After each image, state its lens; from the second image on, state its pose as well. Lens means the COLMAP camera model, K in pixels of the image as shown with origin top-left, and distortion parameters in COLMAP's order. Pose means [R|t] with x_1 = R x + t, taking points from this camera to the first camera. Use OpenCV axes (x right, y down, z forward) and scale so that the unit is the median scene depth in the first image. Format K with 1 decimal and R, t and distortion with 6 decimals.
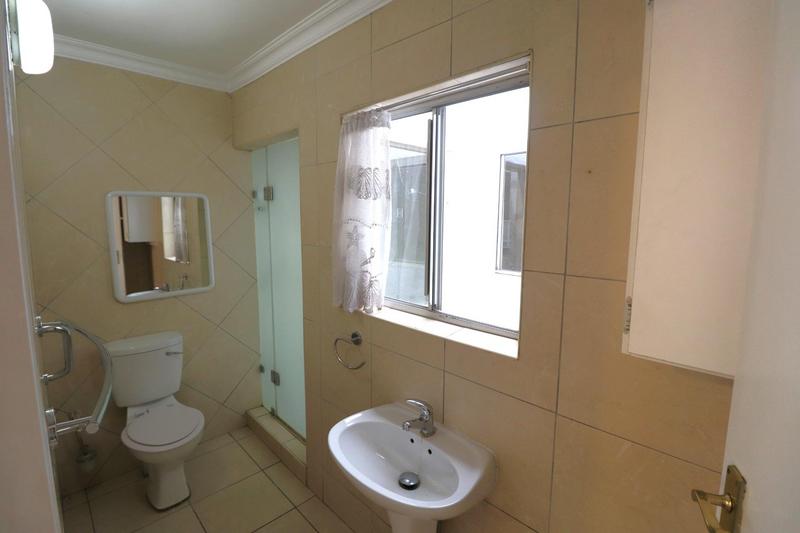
lens RADIAL K [[375.3, 0, 399.5], [0, 375.3, 266.4], [0, 0, 1]] dist [-0.022991, -0.001062]
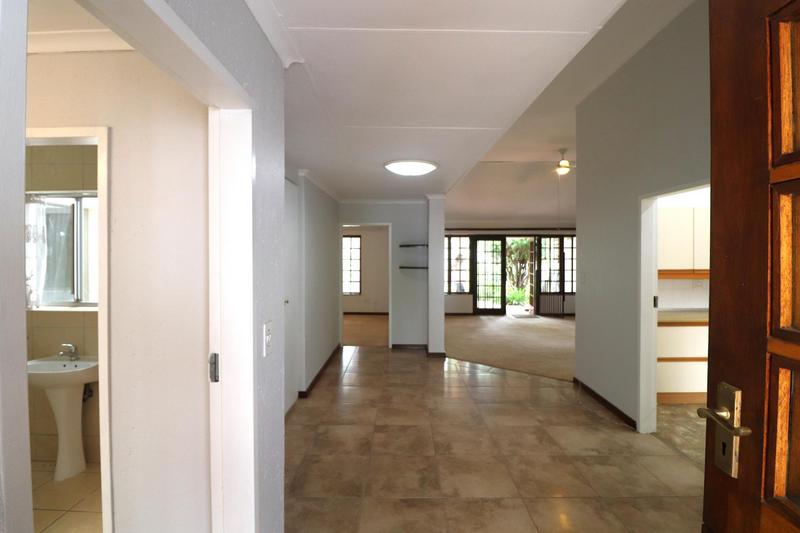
lens RADIAL K [[375.3, 0, 397.4], [0, 375.3, 260.7], [0, 0, 1]] dist [-0.022991, -0.001062]
pose [[0.716890, -0.012185, 0.697080, -0.042151], [0.083153, 0.994205, -0.068137, 0.159153], [-0.692210, 0.106811, 0.713748, -1.353030]]
